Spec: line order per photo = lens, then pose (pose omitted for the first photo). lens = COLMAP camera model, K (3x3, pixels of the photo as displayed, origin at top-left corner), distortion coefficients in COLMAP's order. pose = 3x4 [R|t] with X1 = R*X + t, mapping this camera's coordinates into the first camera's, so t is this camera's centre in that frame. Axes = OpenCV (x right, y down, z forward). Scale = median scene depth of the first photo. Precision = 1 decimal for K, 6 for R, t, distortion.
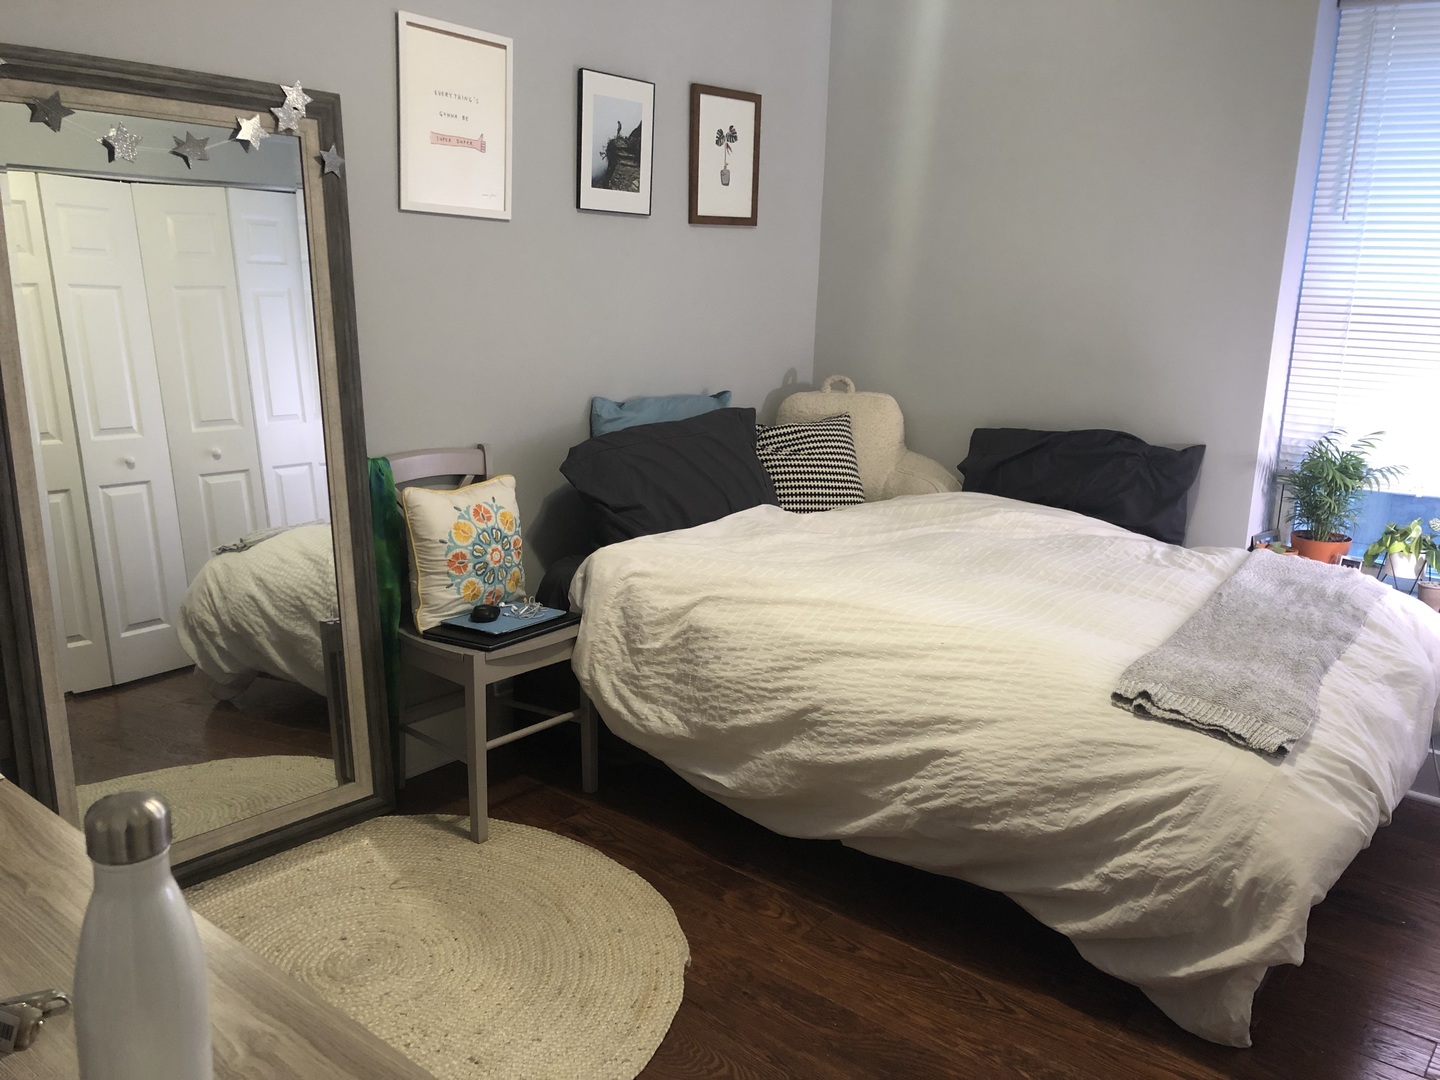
lens RADIAL K [[1176.1, 0, 745.5], [0, 1176.1, 521.2], [0, 0, 1]] dist [0.033996, -0.034530]
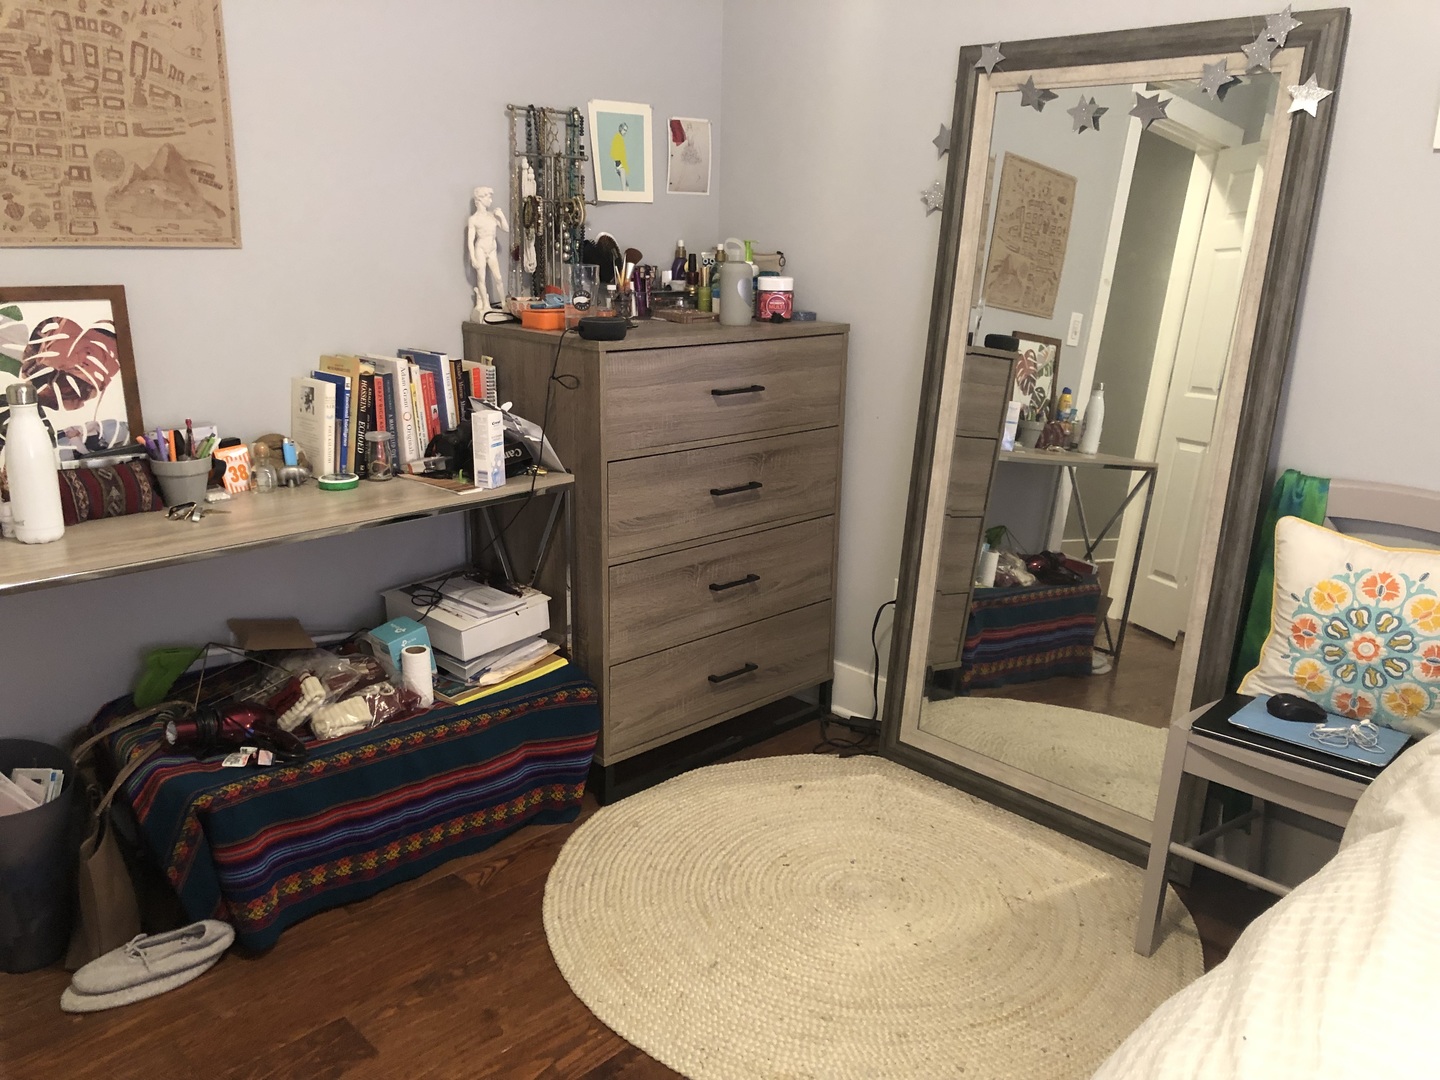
lens RADIAL K [[1176.1, 0, 719.9], [0, 1176.1, 542.1], [0, 0, 1]] dist [0.033996, -0.034530]
pose [[-0.121009, 0.222438, -0.967408, 0.451527], [-0.235310, 0.940364, 0.245653, -0.101784], [0.964358, 0.257367, -0.061451, 0.611569]]
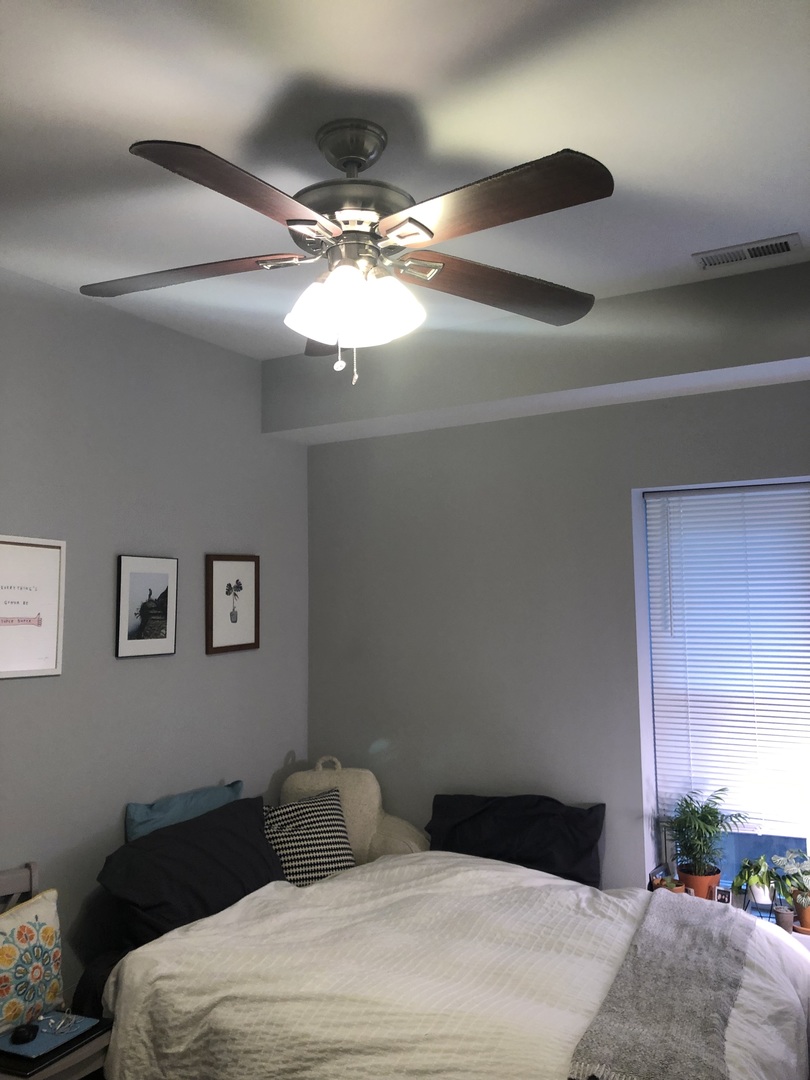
lens RADIAL K [[882.1, 0, 405.3], [0, 882.1, 532.2], [0, 0, 1]] dist [0.033996, -0.034530]
pose [[0.984689, -0.035566, 0.170656, 0.008157], [0.085011, 0.952639, -0.291980, -0.088684], [-0.152189, 0.302017, 0.941076, 0.002245]]
